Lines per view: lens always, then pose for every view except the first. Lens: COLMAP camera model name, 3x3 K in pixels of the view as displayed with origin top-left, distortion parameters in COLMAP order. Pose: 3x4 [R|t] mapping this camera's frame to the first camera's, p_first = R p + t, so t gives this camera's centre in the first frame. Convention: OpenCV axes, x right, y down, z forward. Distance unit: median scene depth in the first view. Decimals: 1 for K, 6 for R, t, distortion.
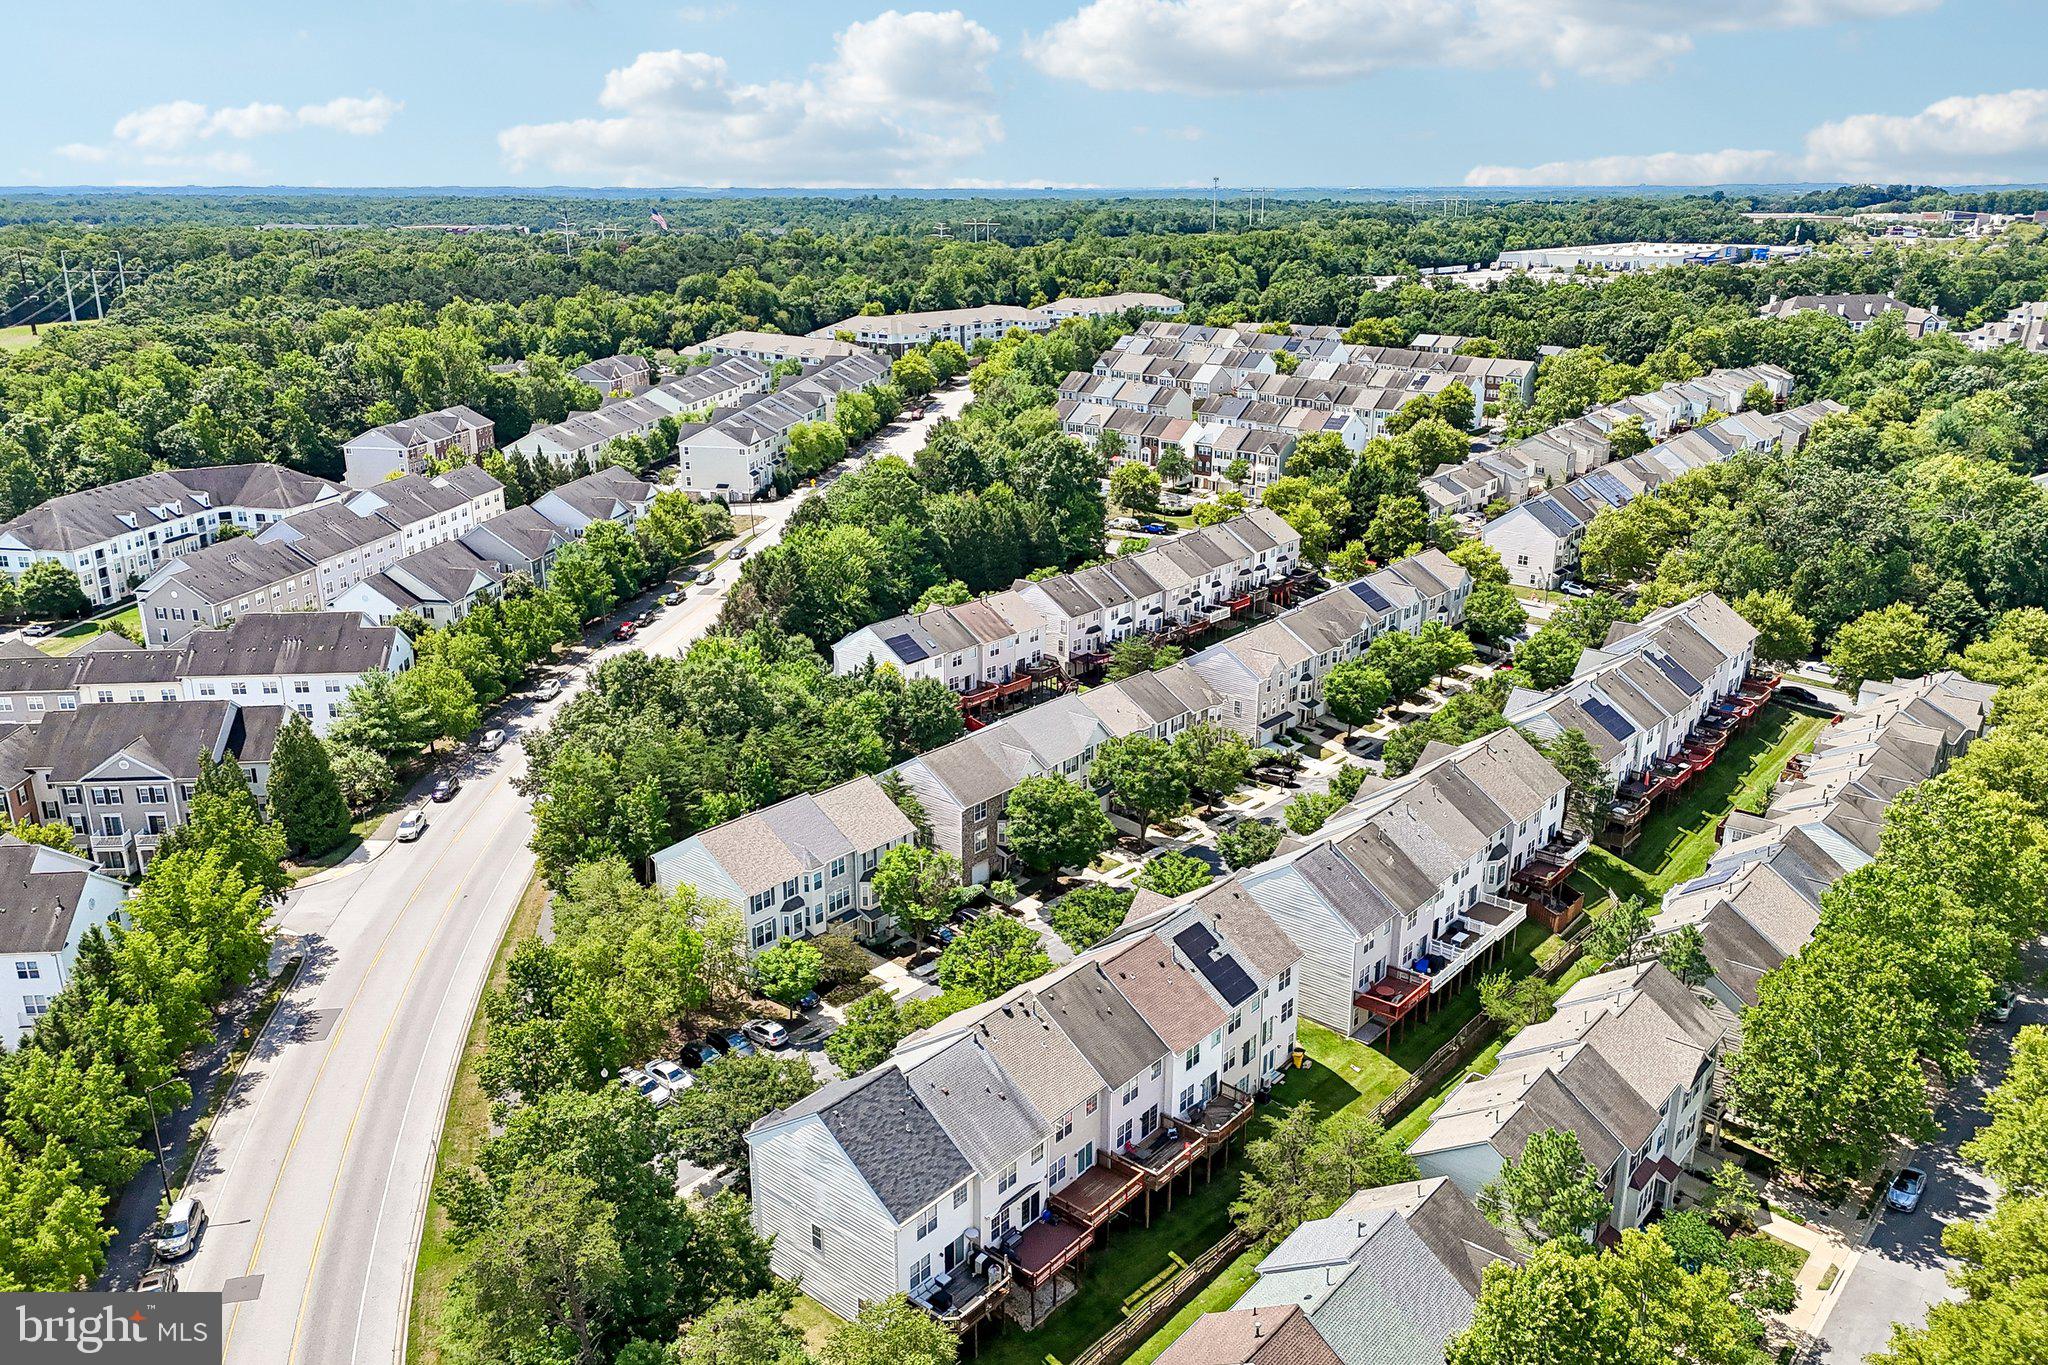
lens RADIAL K [[1416.5, 0, 1032.4], [0, 1416.5, 685.7], [0, 0, 1]] dist [0.109773, -0.308306]
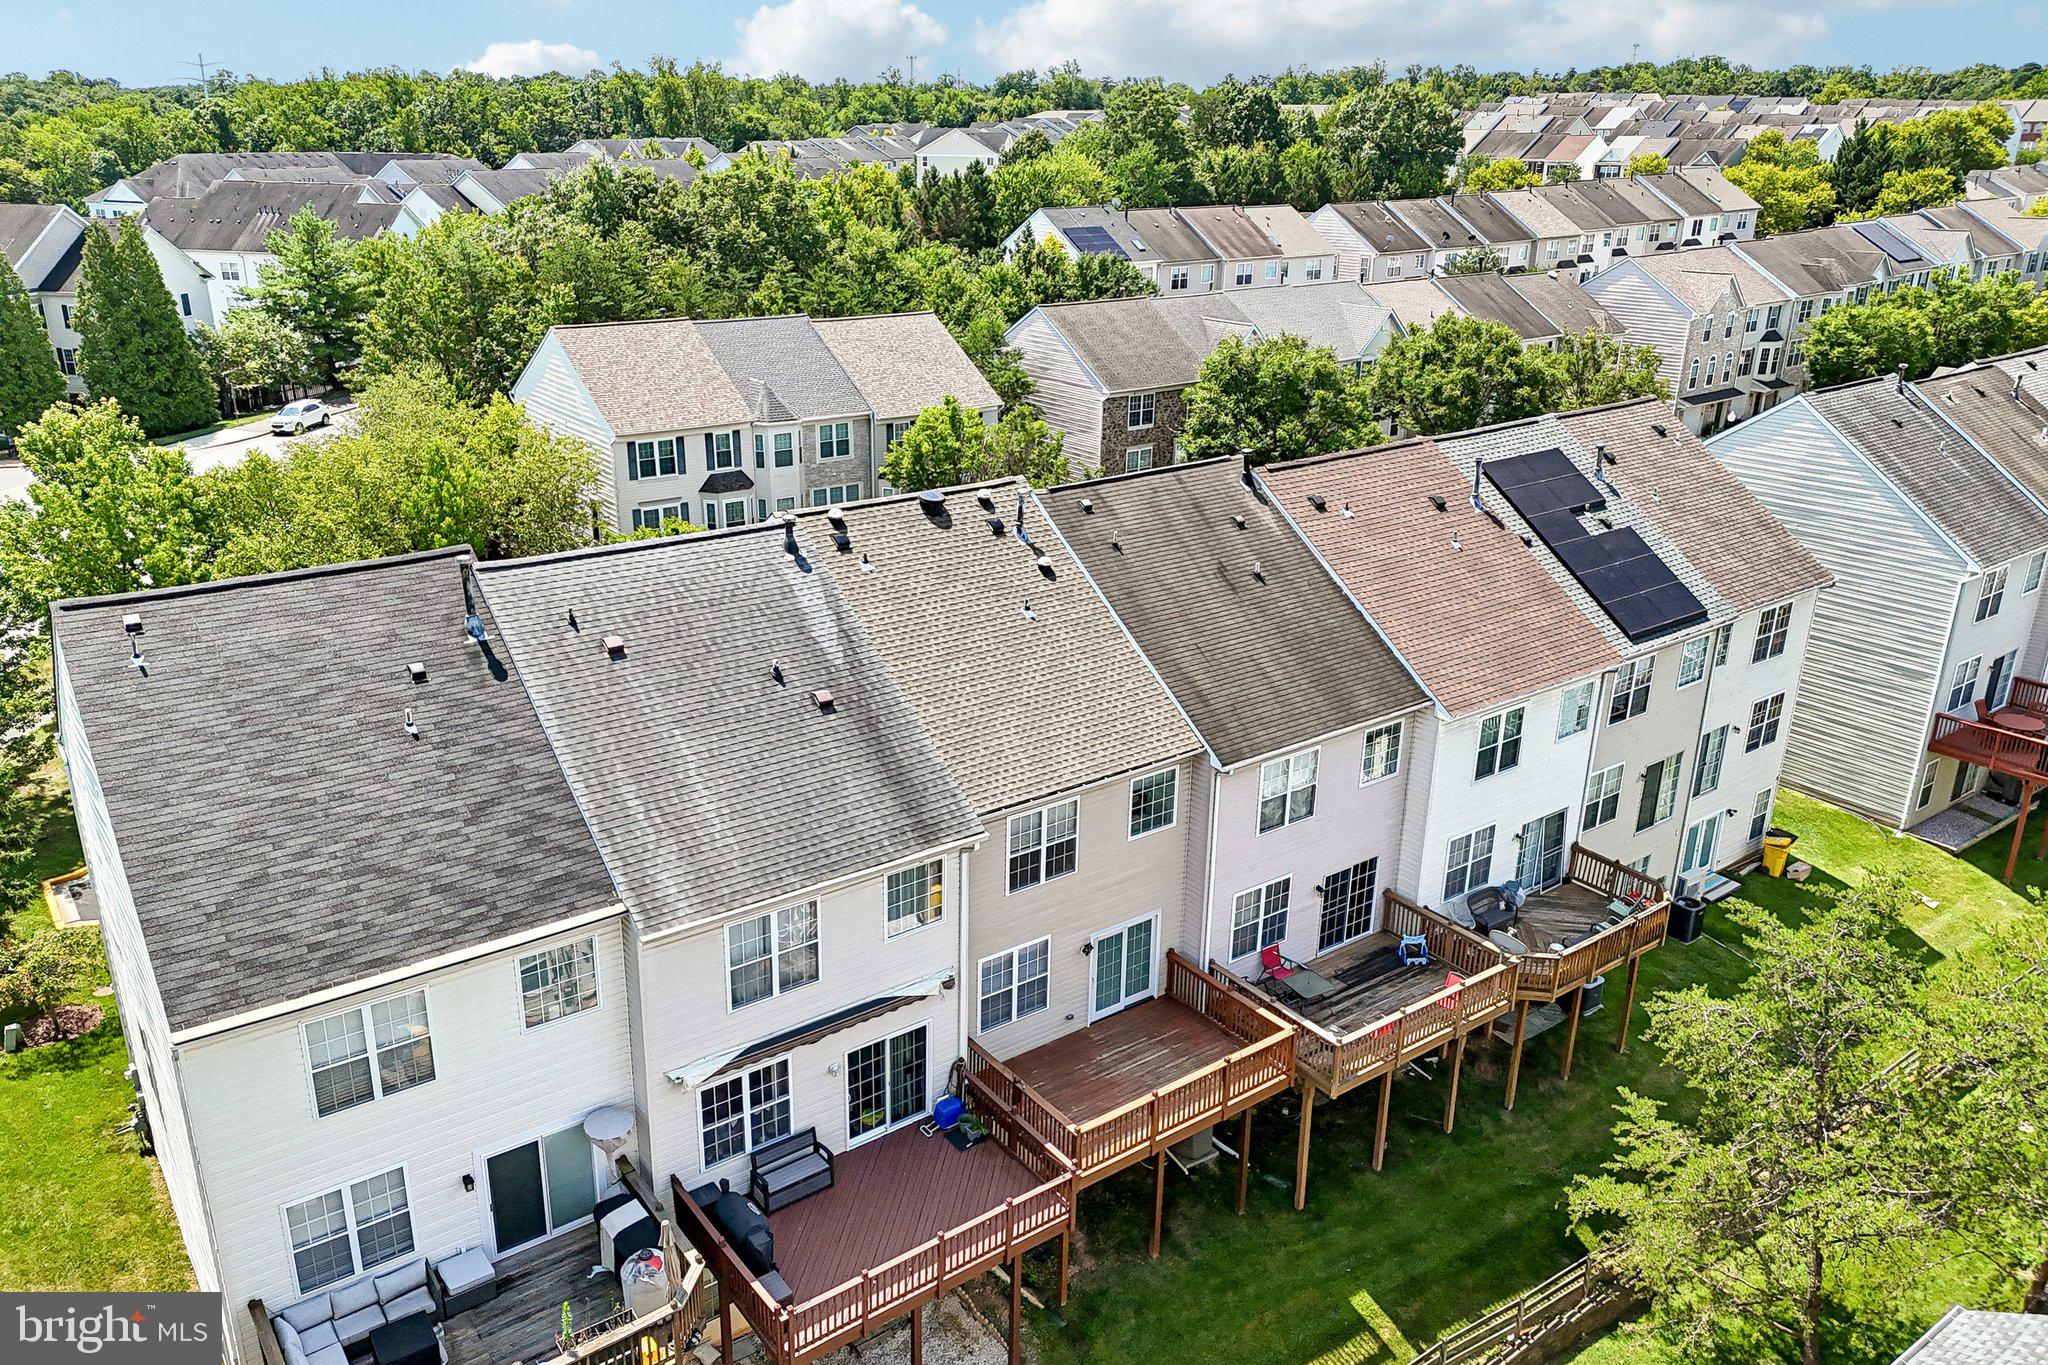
lens RADIAL K [[1522.4, 0, 1055.9], [0, 1522.4, 677.1], [0, 0, 1]] dist [0.024156, 0.000327]
pose [[0.976540, 0.094024, -0.193726, 0.062037], [-0.083136, 0.994506, 0.063602, 0.182911], [0.198642, -0.046004, 0.978992, 0.494946]]
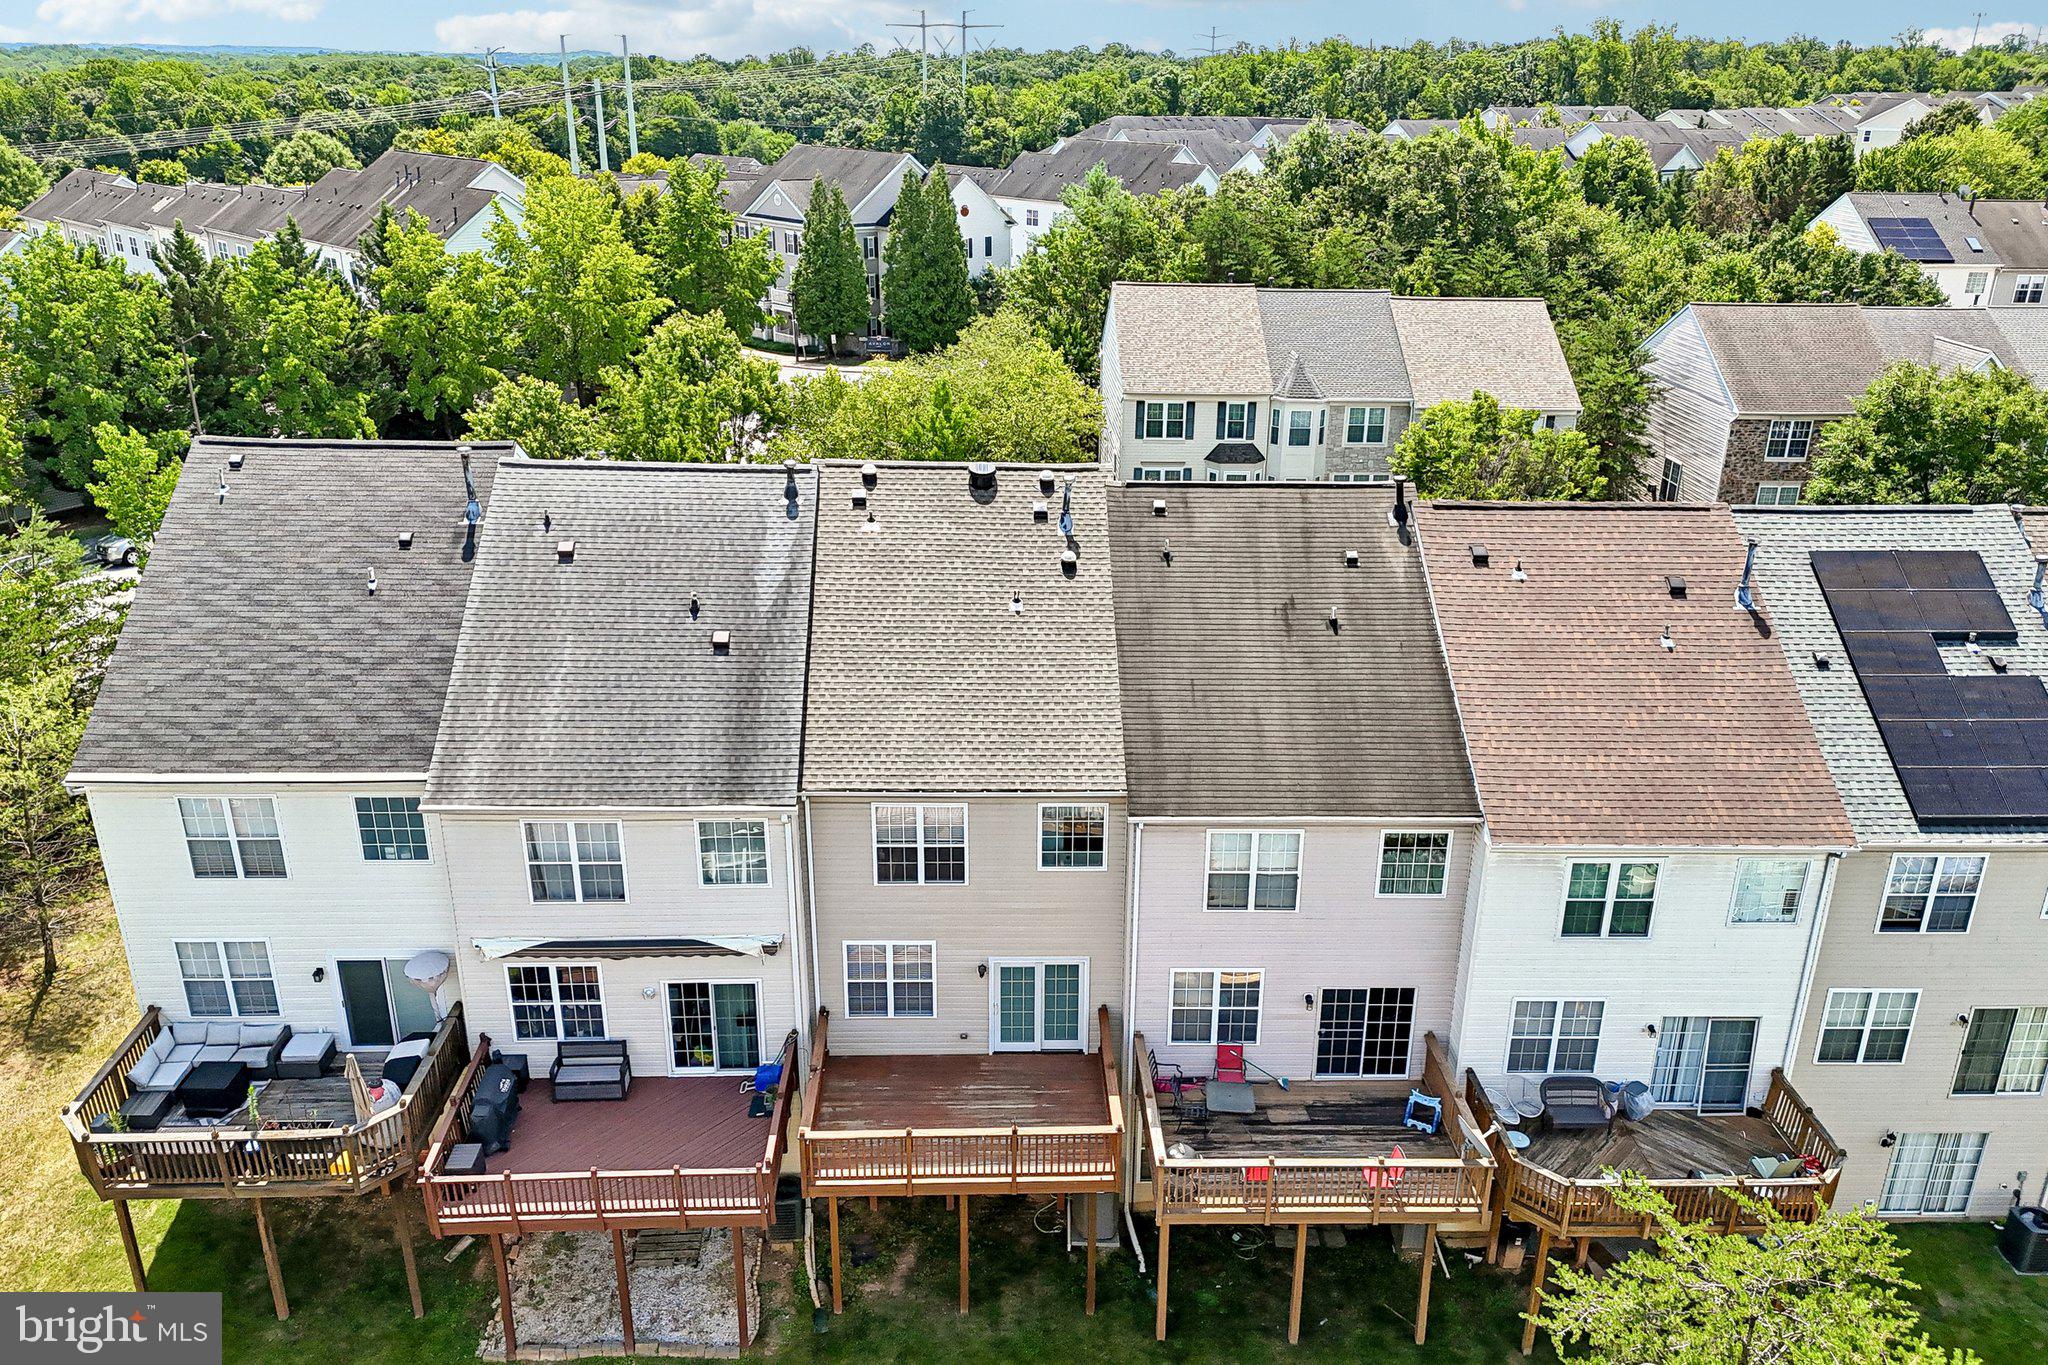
lens RADIAL K [[1530.6, 0, 1020.4], [0, 1530.6, 671.5], [0, 0, 1]] dist [0.083955, -0.085956]
pose [[0.684137, 0.289702, -0.669350, 0.171074], [-0.241541, 0.955937, 0.166863, 0.158585], [0.688197, 0.047518, 0.723966, 0.571503]]
